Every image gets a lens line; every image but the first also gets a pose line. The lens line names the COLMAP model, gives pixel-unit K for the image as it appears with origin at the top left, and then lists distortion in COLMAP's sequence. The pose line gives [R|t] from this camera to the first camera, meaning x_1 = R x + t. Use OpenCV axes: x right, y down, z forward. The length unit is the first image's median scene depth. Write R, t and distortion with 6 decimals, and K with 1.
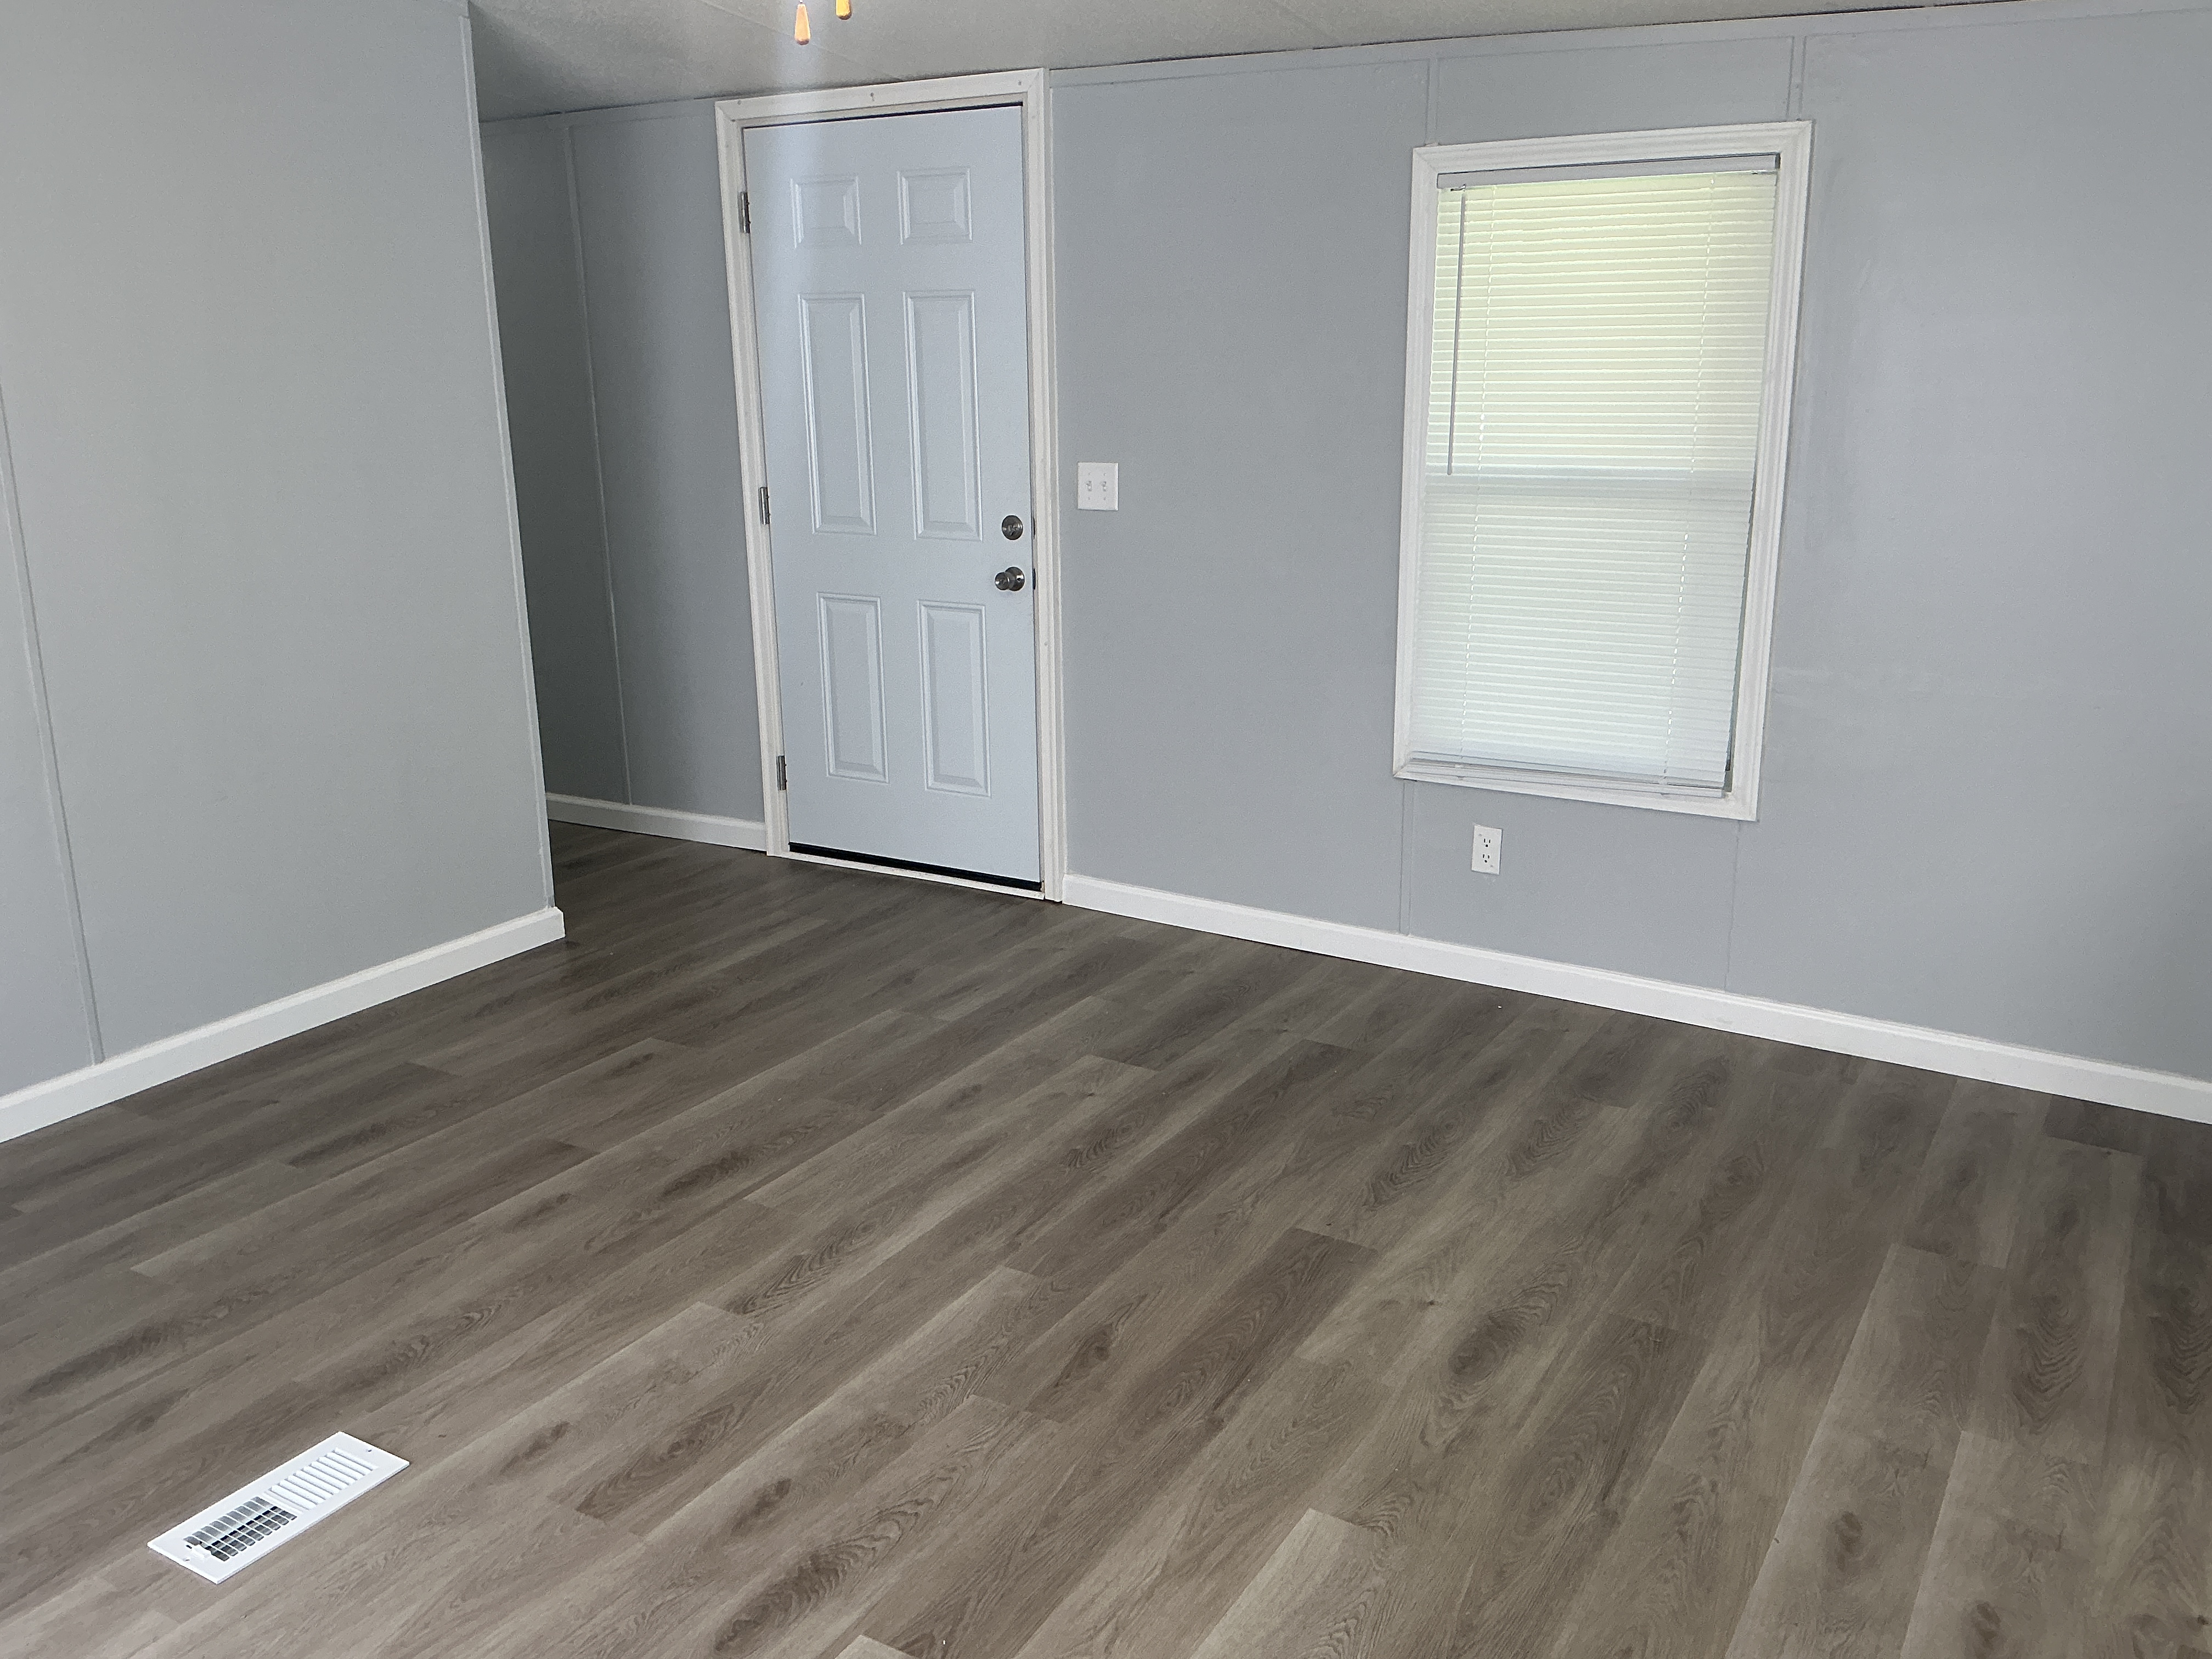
lens RADIAL K [[1866.8, 0, 1110.5], [0, 1866.8, 814.6], [0, 0, 1]] dist [0.105148, -0.196142]
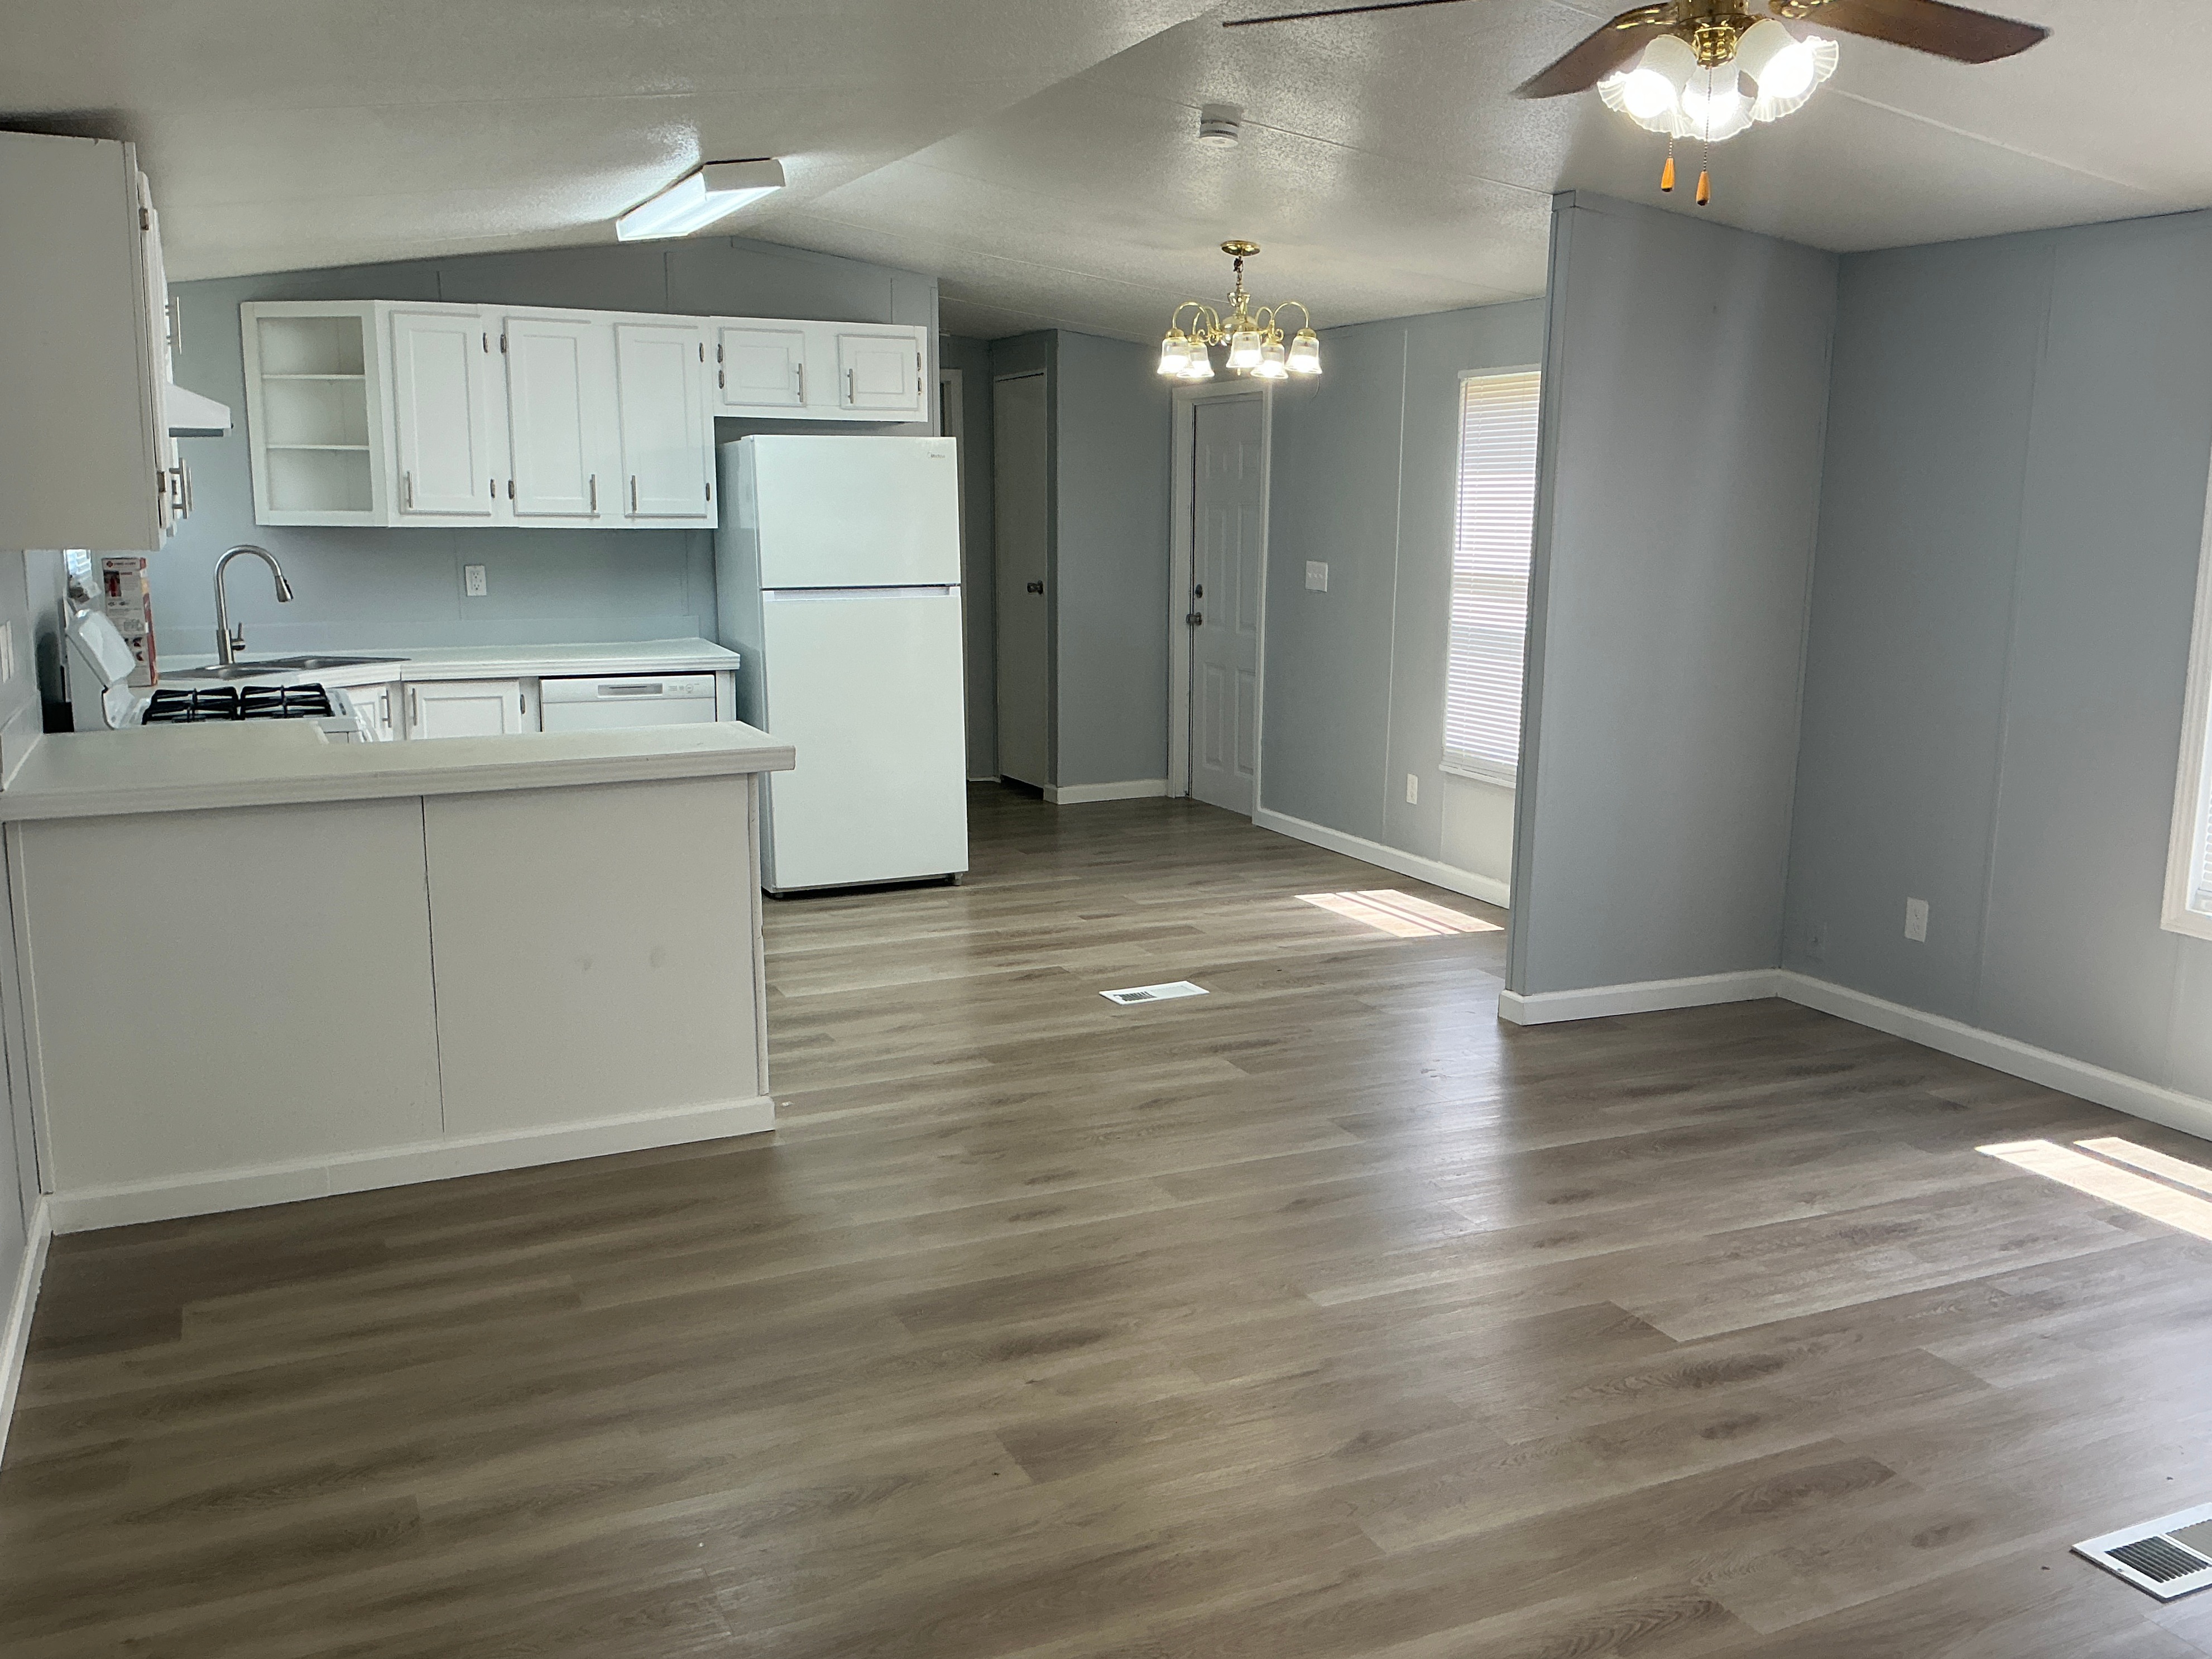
lens RADIAL K [[1866.9, 0, 1086.1], [0, 1866.9, 828.0], [0, 0, 1]] dist [0.105148, -0.196142]
pose [[-0.819530, -0.106669, 0.563021, -0.335720], [0.132214, 0.920815, 0.366906, -0.329295], [-0.557575, 0.375129, -0.740532, 1.369345]]
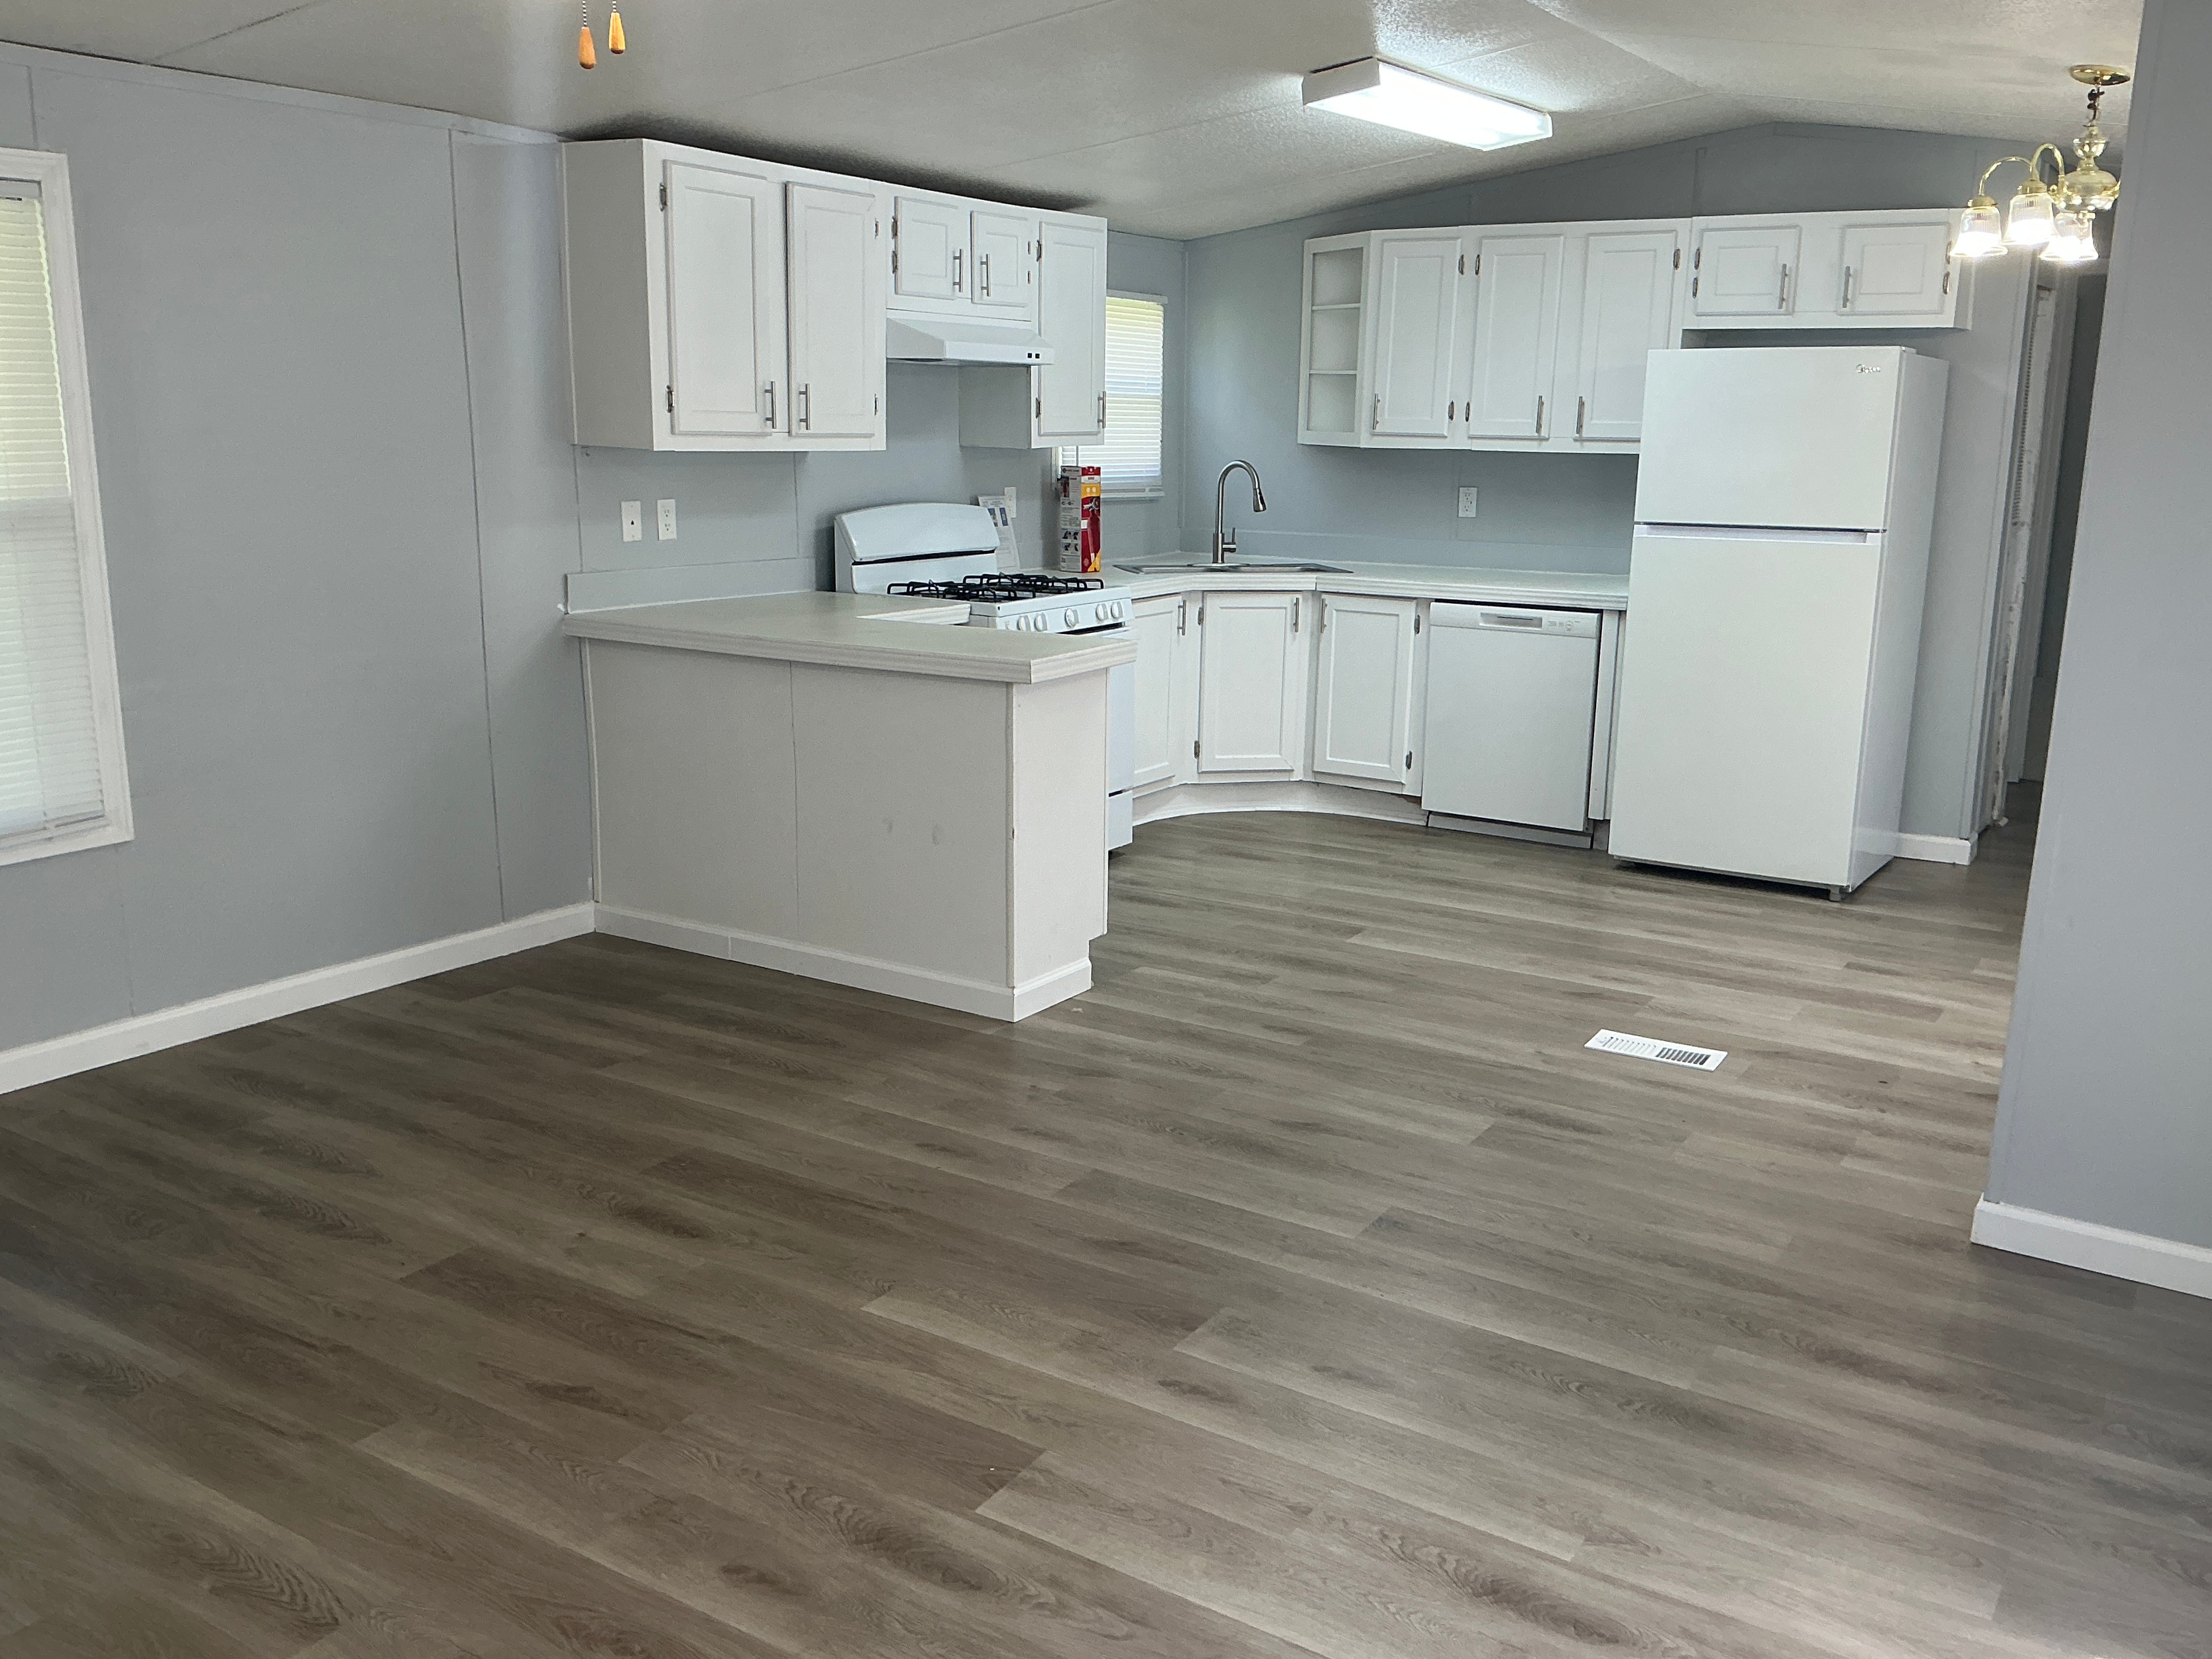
lens RADIAL K [[1866.9, 0, 1101.2], [0, 1866.9, 838.1], [0, 0, 1]] dist [0.105148, -0.196142]
pose [[0.031892, -0.232481, 0.972078, -0.720249], [0.226462, 0.948960, 0.219522, -0.118815], [-0.973498, 0.213138, 0.082913, 0.466029]]
